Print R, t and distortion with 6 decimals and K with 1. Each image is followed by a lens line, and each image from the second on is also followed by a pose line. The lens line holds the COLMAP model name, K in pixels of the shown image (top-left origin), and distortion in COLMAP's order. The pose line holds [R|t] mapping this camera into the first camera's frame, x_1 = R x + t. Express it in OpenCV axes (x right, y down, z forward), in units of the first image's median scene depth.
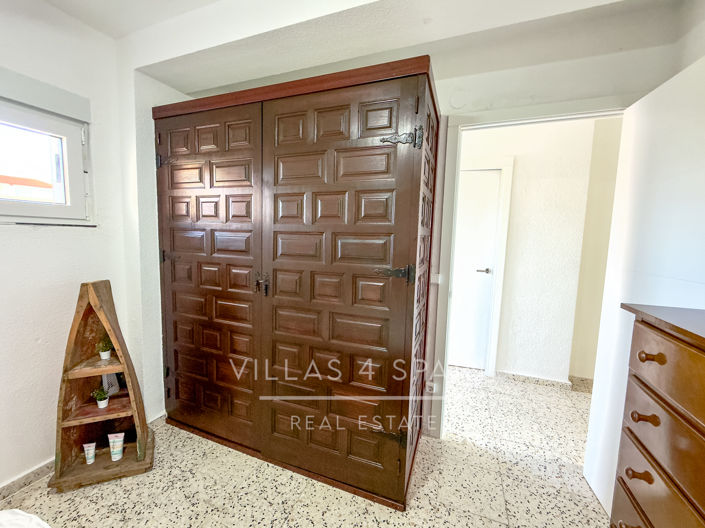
lens RADIAL K [[287.8, 0, 352.5], [0, 287.8, 264.0], [0, 0, 1]] dist [-0.000413, 0.000150]
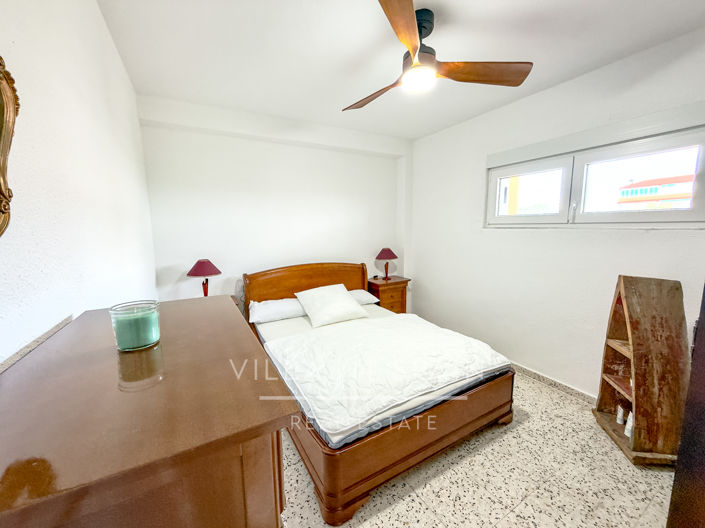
lens RADIAL K [[287.8, 0, 352.5], [0, 287.8, 264.0], [0, 0, 1]] dist [-0.000413, 0.000150]
pose [[-0.613823, 0.073278, -0.786035, 0.716611], [-0.084503, 0.983863, 0.157709, -0.076561], [0.784908, 0.163228, -0.597726, 0.750974]]
